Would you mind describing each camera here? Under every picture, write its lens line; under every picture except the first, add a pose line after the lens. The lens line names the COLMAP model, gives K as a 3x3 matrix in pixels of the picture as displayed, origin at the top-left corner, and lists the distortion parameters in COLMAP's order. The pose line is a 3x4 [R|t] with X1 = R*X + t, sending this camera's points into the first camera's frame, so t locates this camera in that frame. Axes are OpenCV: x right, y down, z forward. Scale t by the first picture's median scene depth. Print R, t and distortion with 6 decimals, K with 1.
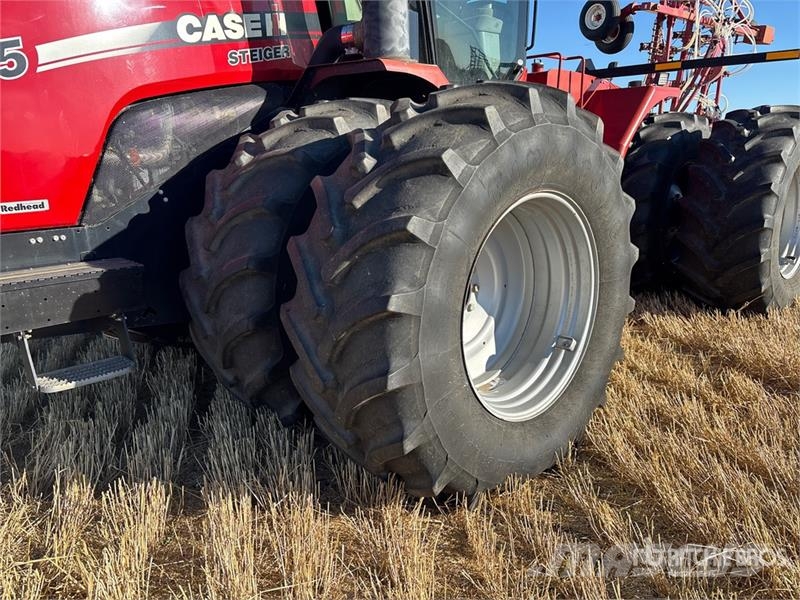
lens RADIAL K [[579.5, 0, 400.0], [0, 579.5, 300.0], [0, 0, 1]] dist [0.009751, -0.004593]
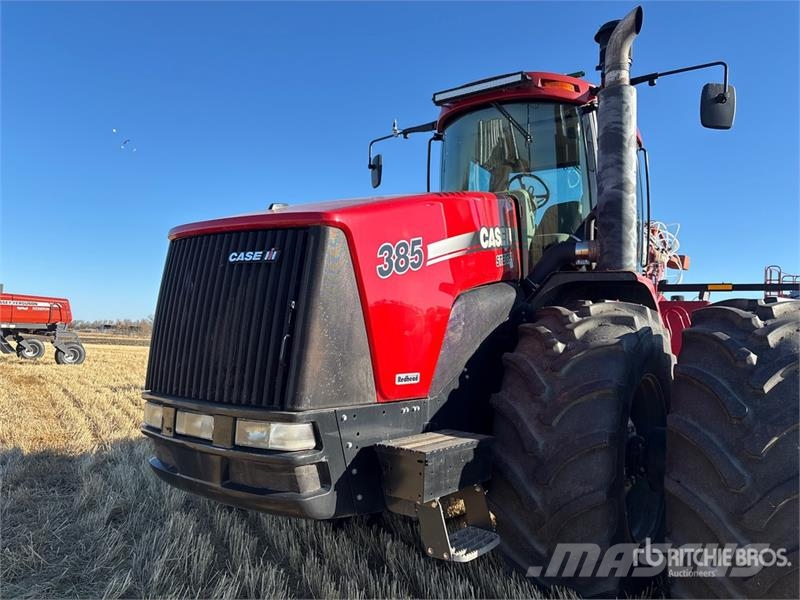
lens RADIAL K [[579.5, 0, 400.0], [0, 579.5, 300.0], [0, 0, 1]] dist [0.009751, -0.004593]
pose [[0.985742, 0.066667, 0.154494, -0.778004], [-0.014954, 0.949238, -0.314203, 0.039628], [-0.167598, 0.307413, 0.936701, -0.061246]]
